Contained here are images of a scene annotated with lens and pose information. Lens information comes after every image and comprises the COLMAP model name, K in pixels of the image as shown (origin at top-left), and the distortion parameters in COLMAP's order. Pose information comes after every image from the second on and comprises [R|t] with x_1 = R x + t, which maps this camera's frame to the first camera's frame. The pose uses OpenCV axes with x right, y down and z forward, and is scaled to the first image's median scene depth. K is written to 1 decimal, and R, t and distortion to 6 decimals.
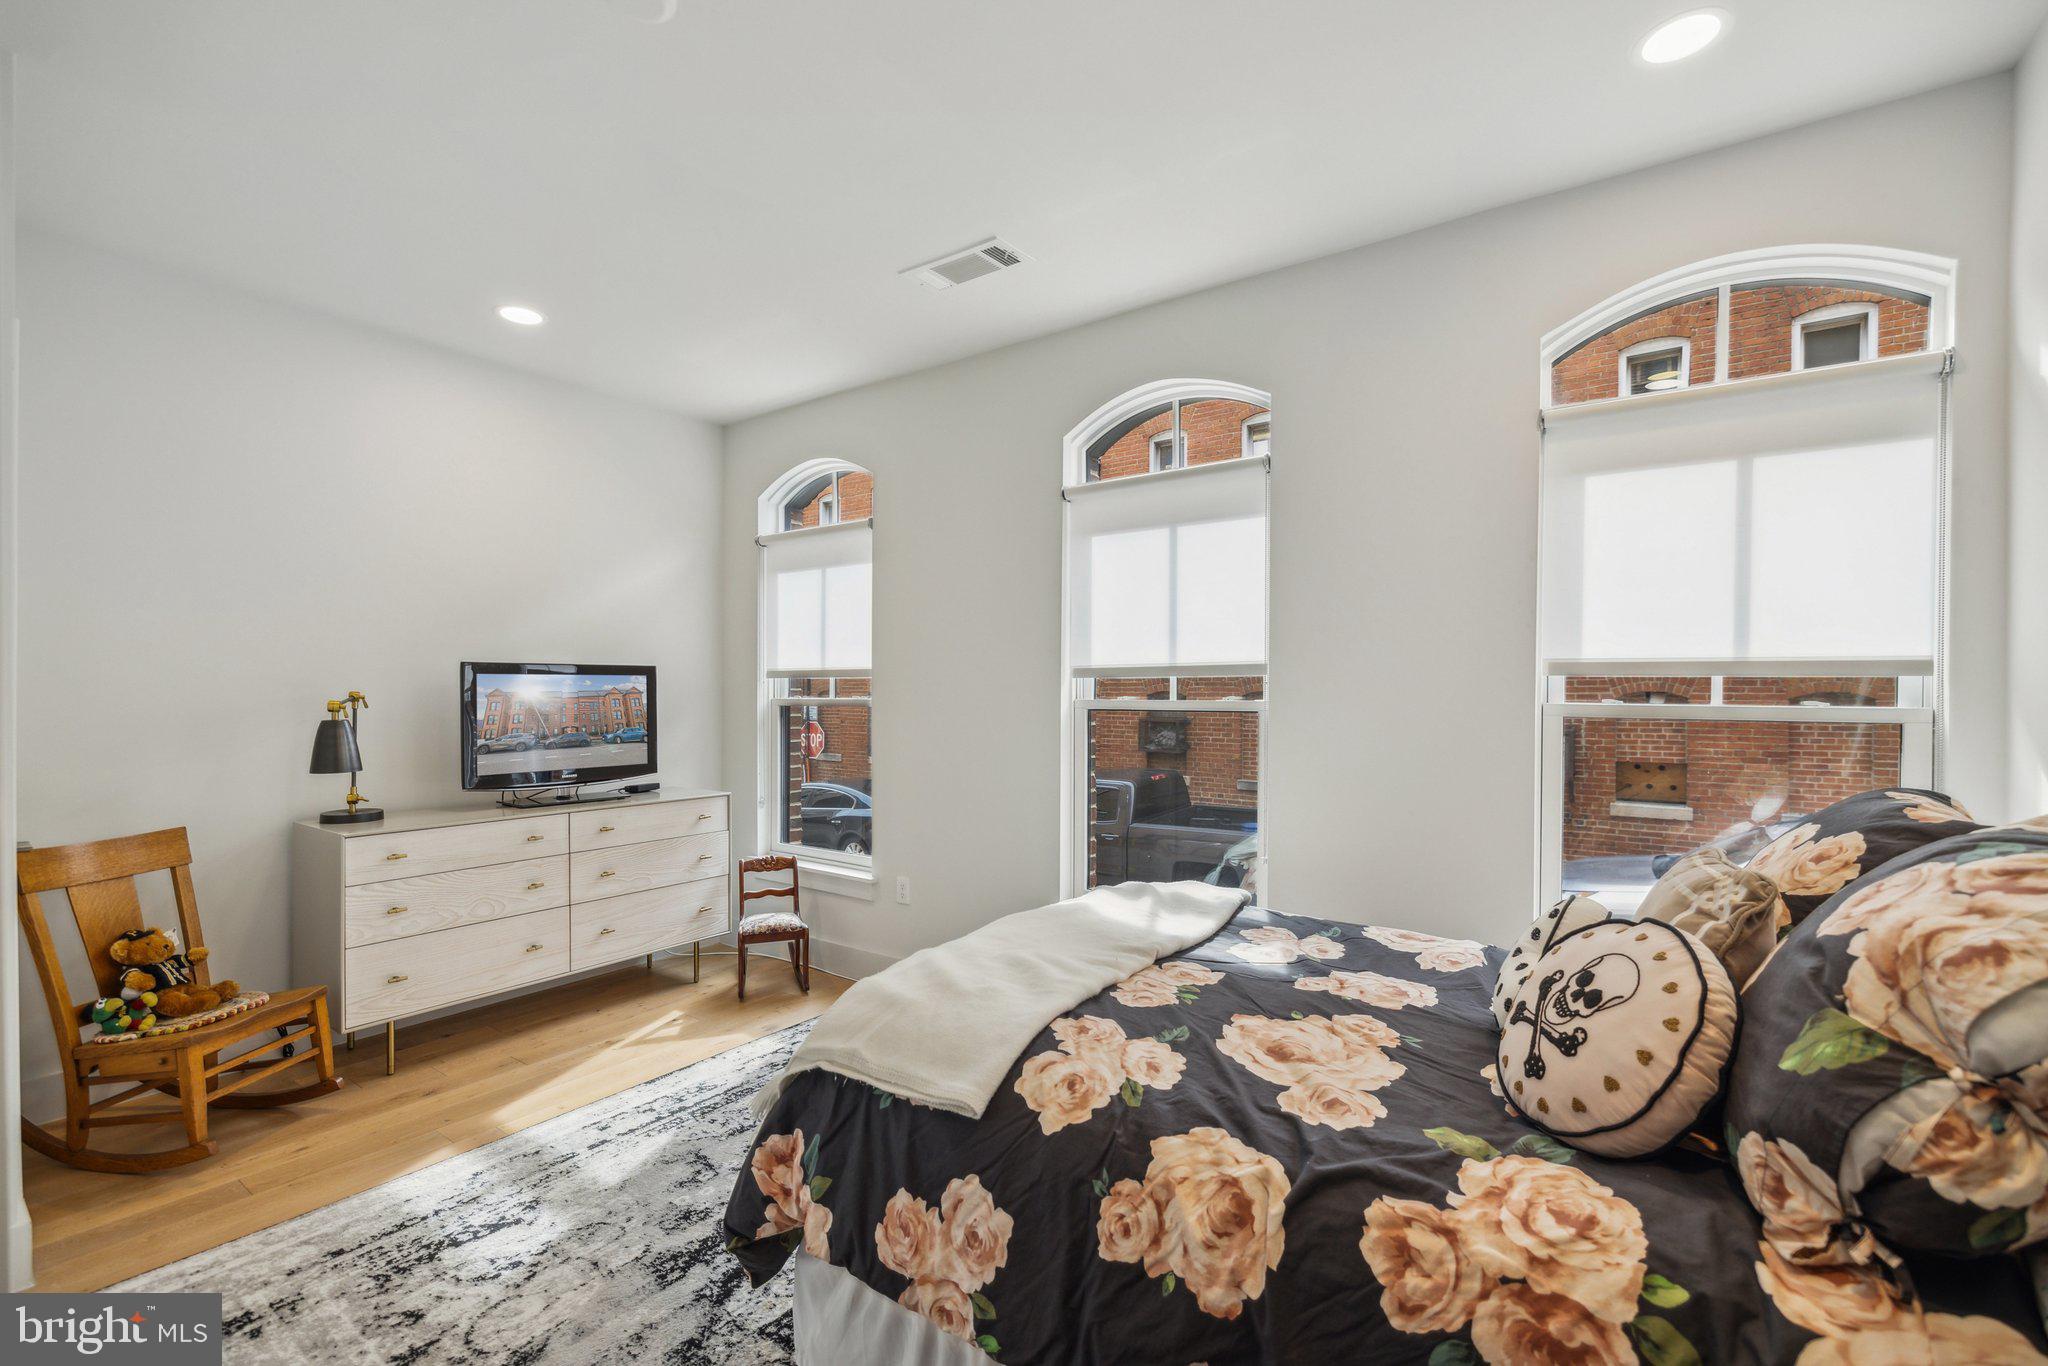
lens RADIAL K [[889.3, 0, 1020.5], [0, 889.3, 690.9], [0, 0, 1]] dist [0.004466, 0.000083]
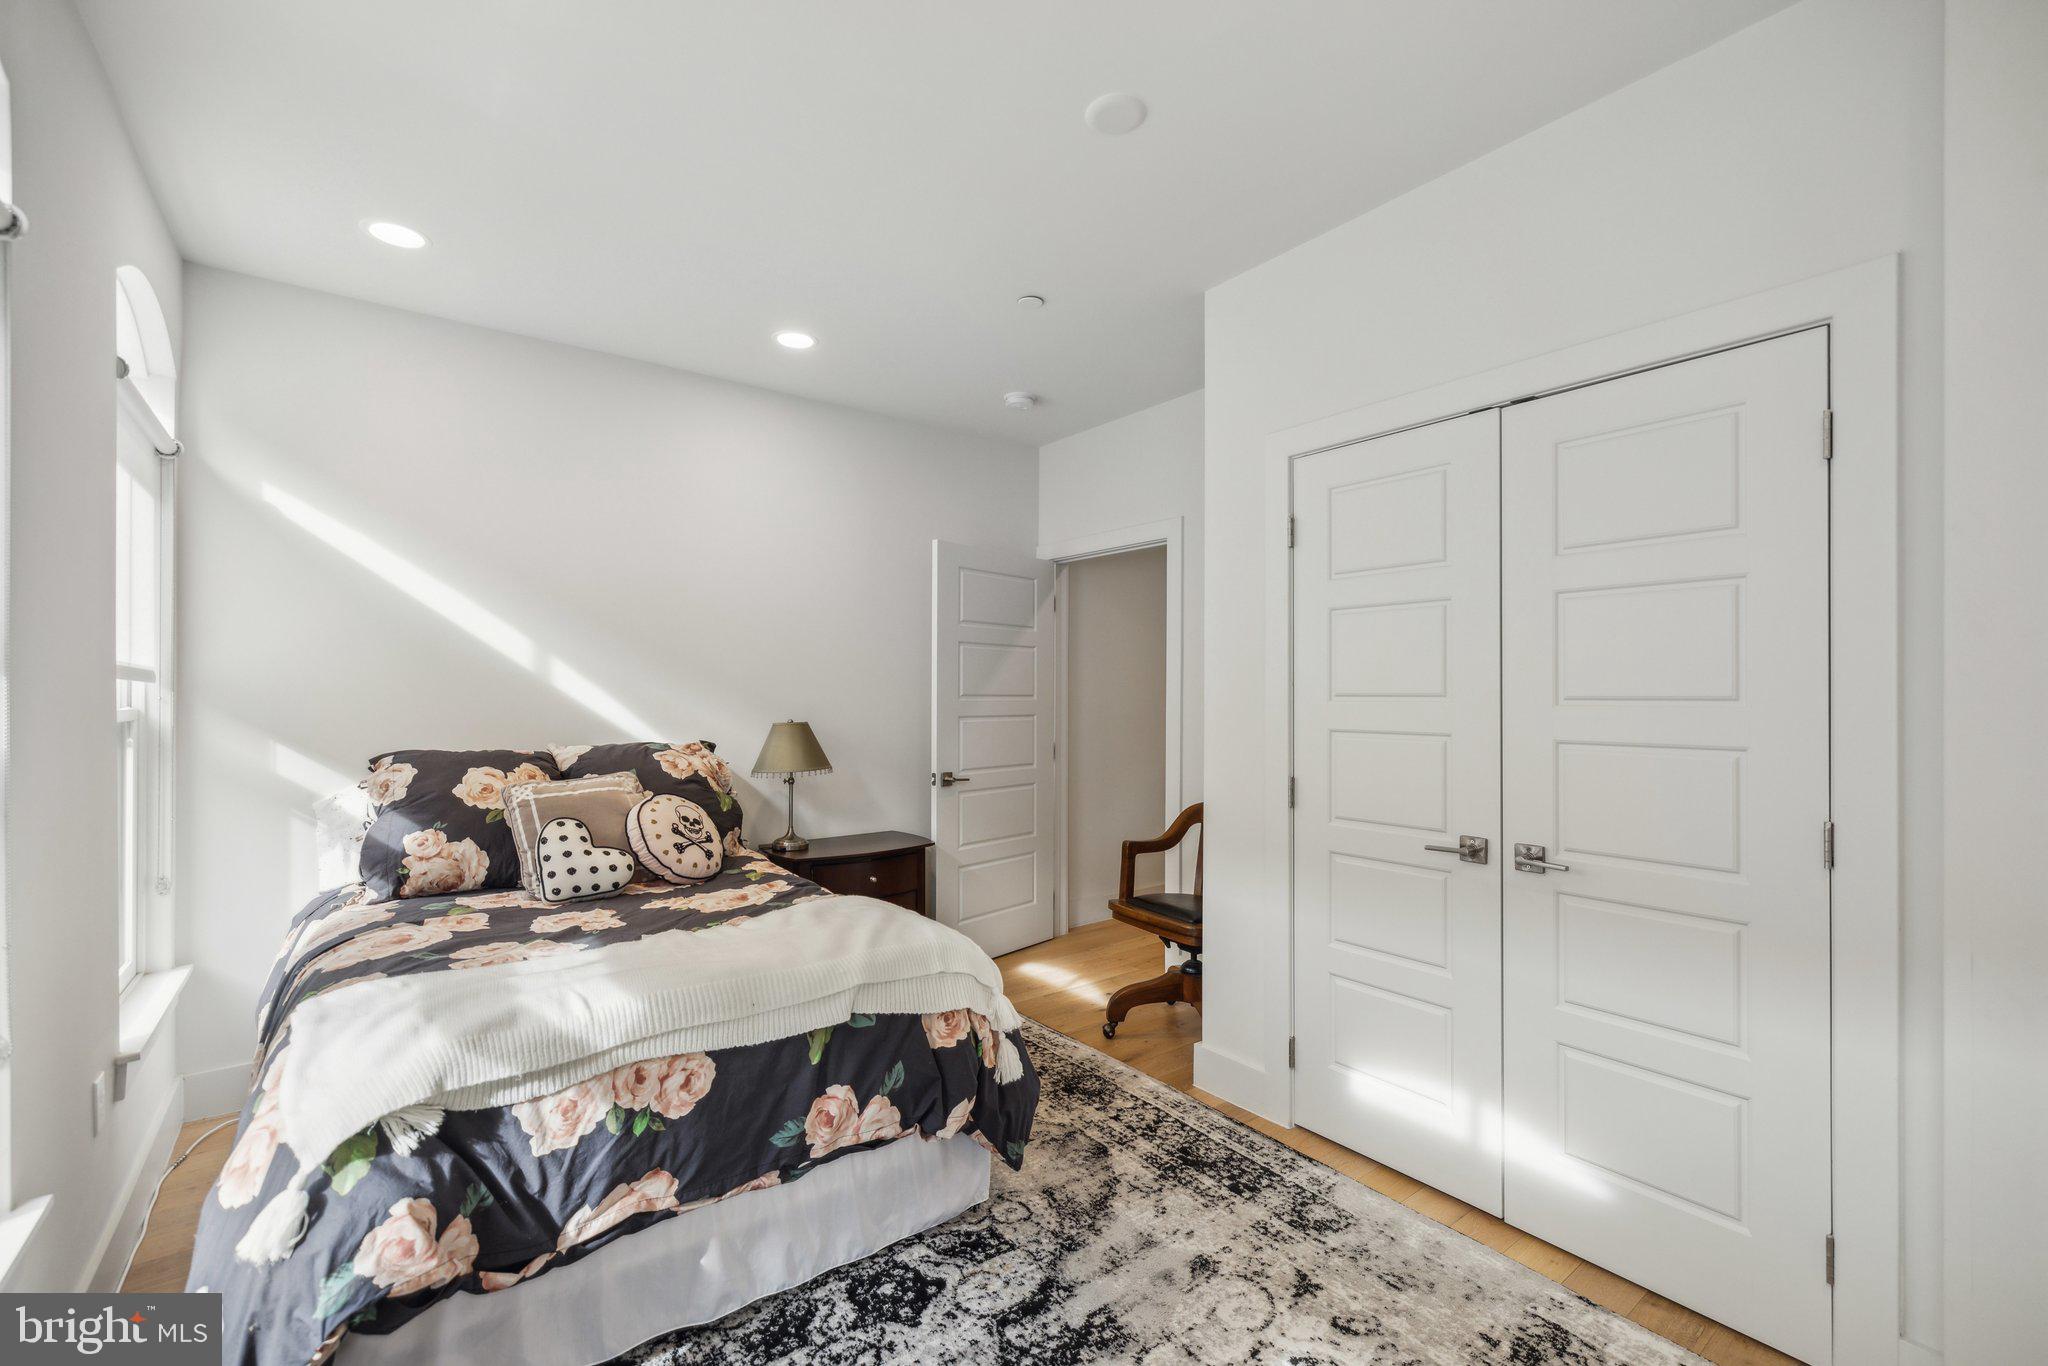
lens RADIAL K [[889.3, 0, 1026.0], [0, 889.3, 687.6], [0, 0, 1]] dist [0.004466, 0.000083]
pose [[-0.959469, -0.005097, 0.281767, -0.627950], [-0.007057, 0.999957, -0.005942, -0.012047], [-0.281725, -0.007690, -0.959464, 2.105833]]
